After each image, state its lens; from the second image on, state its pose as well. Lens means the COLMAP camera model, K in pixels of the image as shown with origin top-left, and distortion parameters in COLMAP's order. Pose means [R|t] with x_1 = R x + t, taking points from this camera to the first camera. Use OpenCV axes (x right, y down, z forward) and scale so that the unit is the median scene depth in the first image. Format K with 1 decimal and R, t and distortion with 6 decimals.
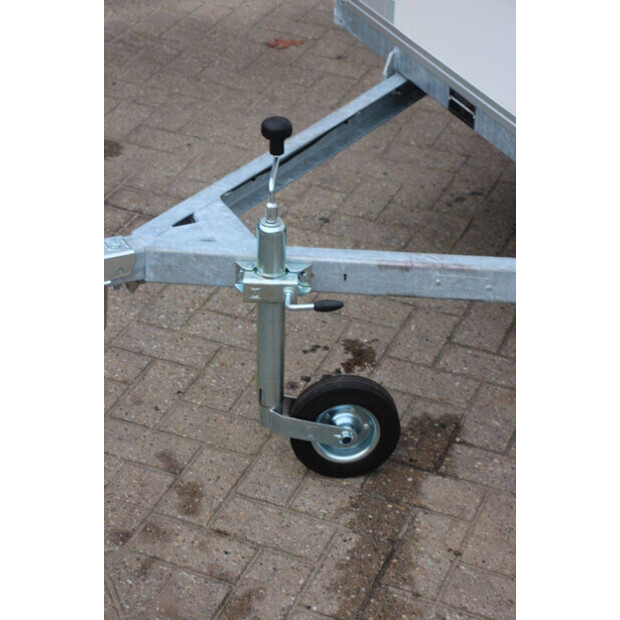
lens RADIAL K [[1442.5, 0, 309.6], [0, 1442.5, 309.4], [0, 0, 1]] dist [0.376004, 0.000000]
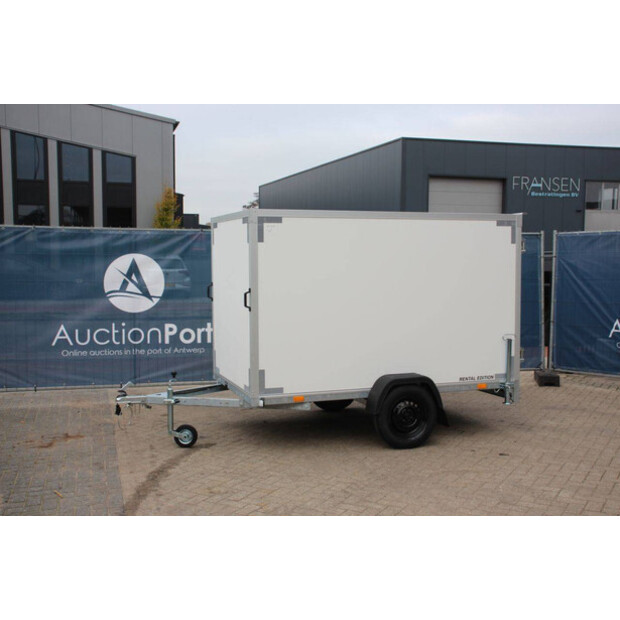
lens RADIAL K [[757.4, 0, 311.0], [0, 757.4, 310.0], [0, 0, 1]] dist [0.002887, 0.000000]
pose [[0.992259, -0.015986, -0.123151, 0.766462], [-0.045701, 0.875078, -0.481819, 0.924359], [0.115469, 0.483717, 0.867574, -1.373720]]
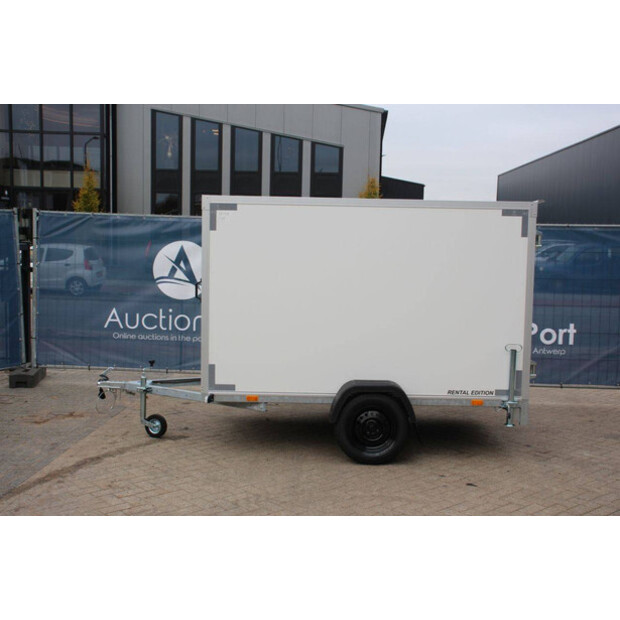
lens RADIAL K [[757.4, 0, 309.9], [0, 757.4, 314.7], [0, 0, 1]] dist [0.002887, 0.000000]
pose [[0.895667, 0.036257, -0.443246, 1.594478], [-0.241935, 0.876010, -0.417221, 0.688826], [0.373161, 0.480928, 0.793385, -0.990186]]
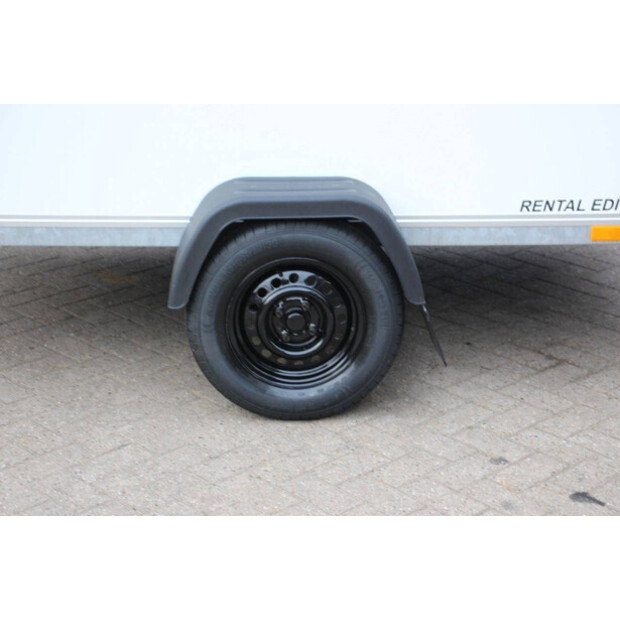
lens RADIAL K [[1442.5, 0, 310.2], [0, 1442.5, 305.8], [0, 0, 1]] dist [0.376004, 0.000000]
pose [[0.911070, 0.124640, -0.392958, 1.358151], [-0.211361, 0.959612, -0.185666, 0.250479], [0.353946, 0.252211, 0.900618, -0.280178]]
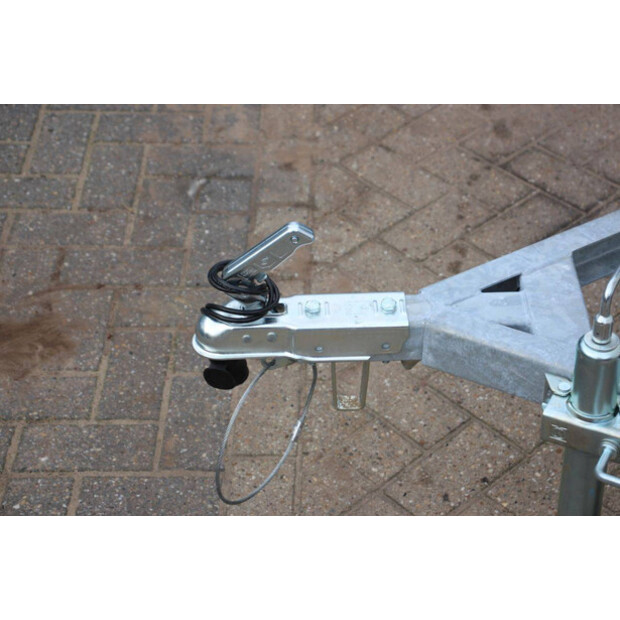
lens RADIAL K [[1442.5, 0, 309.1], [0, 1442.5, 310.4], [0, 0, 1]] dist [0.376004, 0.000000]
pose [[0.908404, 0.233334, -0.346925, 0.072719], [-0.187279, 0.968969, 0.161326, -0.142625], [0.373802, -0.081578, 0.923914, 0.319450]]
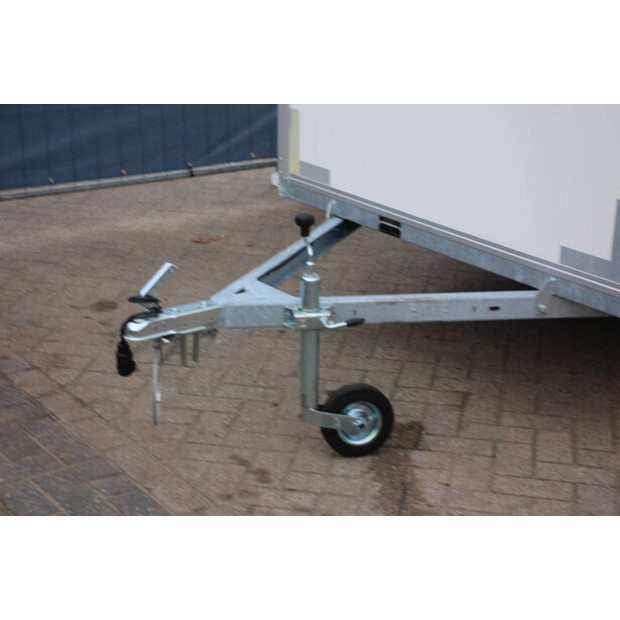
lens RADIAL K [[1338.5, 0, 309.3], [0, 1338.5, 314.2], [0, 0, 1]] dist [0.325970, 0.000000]
pose [[0.978953, -0.074618, 0.189956, -0.281782], [0.112750, 0.973567, -0.198632, 0.246518], [-0.170114, 0.215869, 0.961489, -0.352119]]
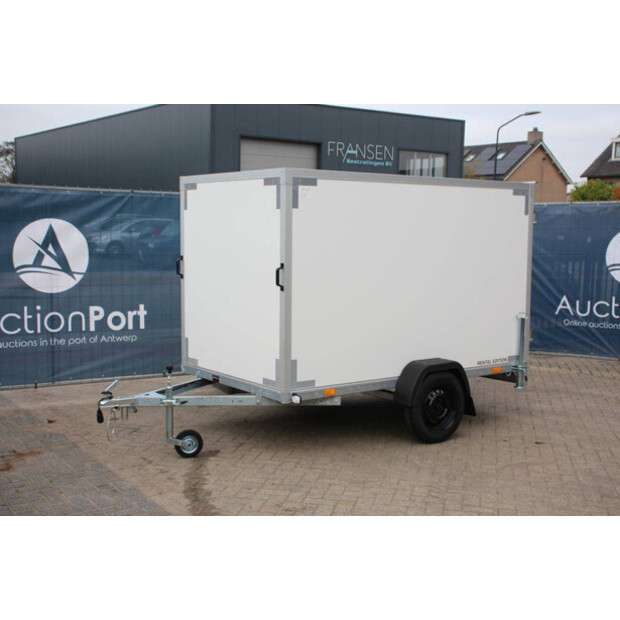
lens RADIAL K [[838.6, 0, 312.1], [0, 838.6, 310.3], [0, 0, 1]] dist [0.053622, 0.000000]
pose [[0.985103, -0.027424, 0.169765, -0.024303], [0.101936, 0.888189, -0.448029, 0.832116], [-0.138497, 0.458659, 0.877753, -1.253257]]
